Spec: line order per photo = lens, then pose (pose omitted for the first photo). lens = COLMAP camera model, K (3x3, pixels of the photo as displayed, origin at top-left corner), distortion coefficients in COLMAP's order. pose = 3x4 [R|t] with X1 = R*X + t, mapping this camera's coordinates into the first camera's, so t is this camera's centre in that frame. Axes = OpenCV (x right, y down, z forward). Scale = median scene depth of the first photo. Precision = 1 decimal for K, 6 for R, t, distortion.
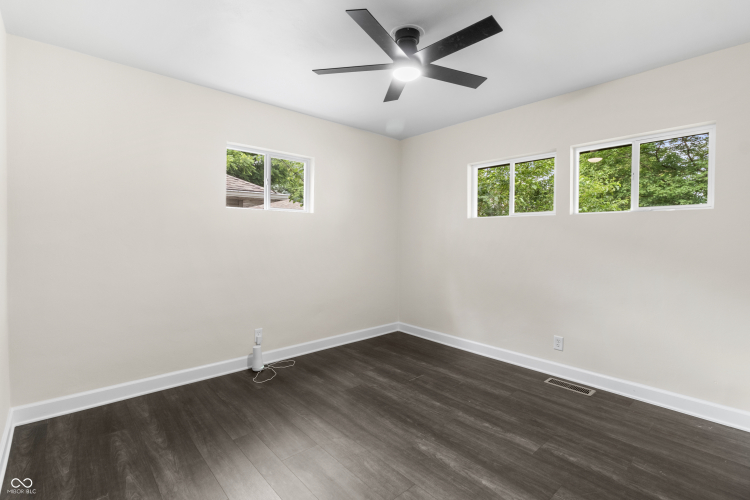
lens RADIAL K [[350.8, 0, 374.9], [0, 350.8, 246.1], [0, 0, 1]] dist [0.000980, 0.001126]
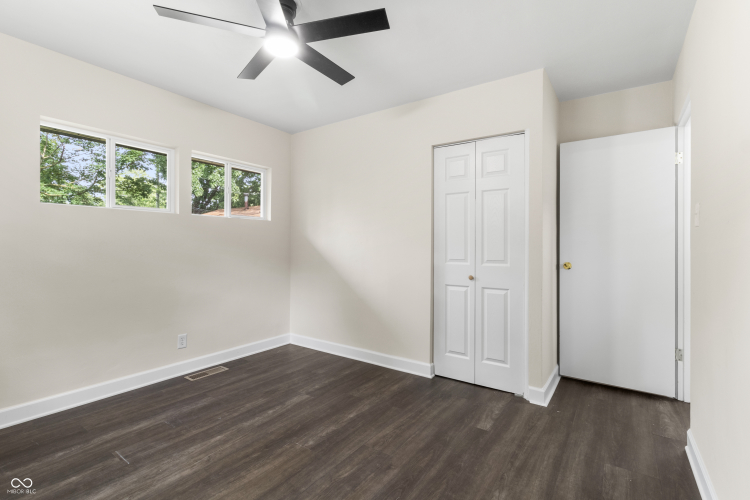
lens RADIAL K [[350.8, 0, 375.4], [0, 350.8, 245.5], [0, 0, 1]] dist [0.000980, 0.001126]
pose [[-0.228034, -0.010889, 0.973592, -0.704274], [0.021371, 0.999641, 0.016185, -0.001939], [-0.973419, 0.024497, -0.227719, 0.833184]]
